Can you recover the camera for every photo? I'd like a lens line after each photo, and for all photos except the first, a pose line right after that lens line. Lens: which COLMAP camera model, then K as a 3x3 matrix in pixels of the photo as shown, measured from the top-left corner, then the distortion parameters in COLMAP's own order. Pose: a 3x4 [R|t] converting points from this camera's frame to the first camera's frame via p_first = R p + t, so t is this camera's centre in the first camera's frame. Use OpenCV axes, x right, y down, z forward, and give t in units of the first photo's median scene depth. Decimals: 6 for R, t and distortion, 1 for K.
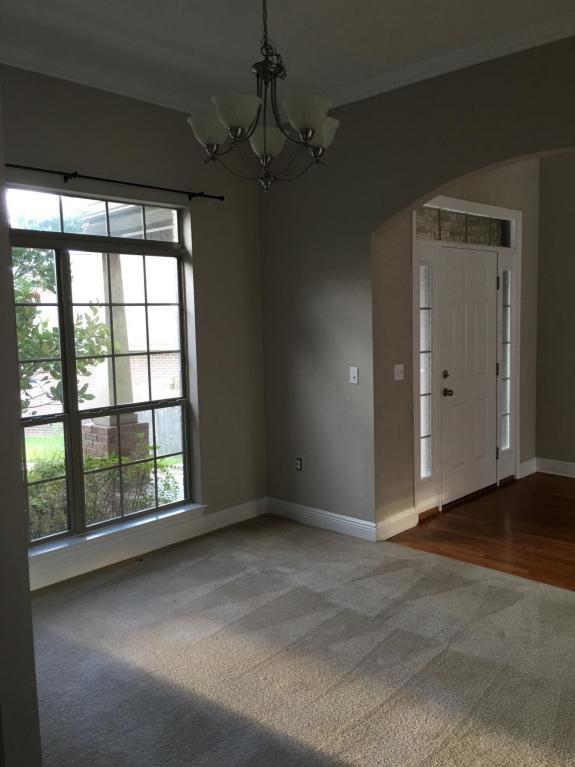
lens RADIAL K [[661.6, 0, 287.5], [0, 661.6, 383.5], [0, 0, 1]] dist [0.076990, -0.006473]
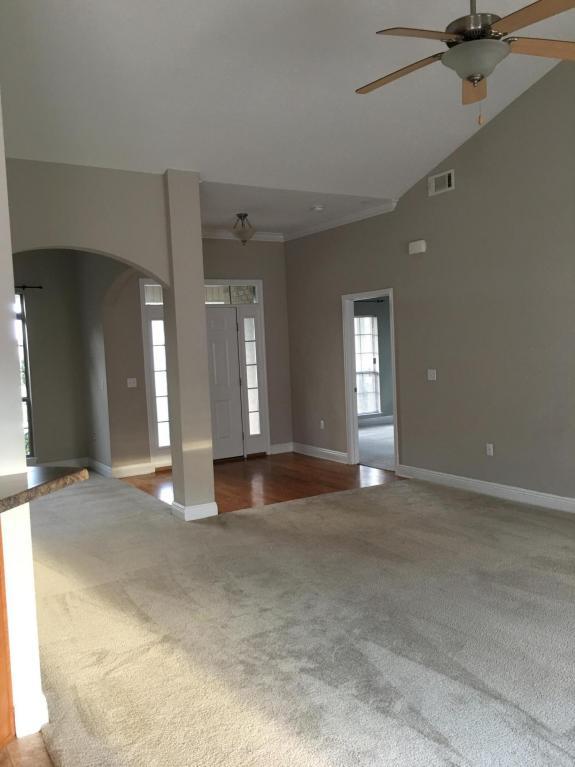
lens RADIAL K [[661.6, 0, 287.5], [0, 661.6, 383.5], [0, 0, 1]] dist [0.076990, -0.006473]
pose [[0.964600, -0.002892, -0.263701, 0.816156], [-0.005576, 0.999493, -0.031357, 0.029898], [0.263658, 0.031718, 0.964095, -0.455644]]
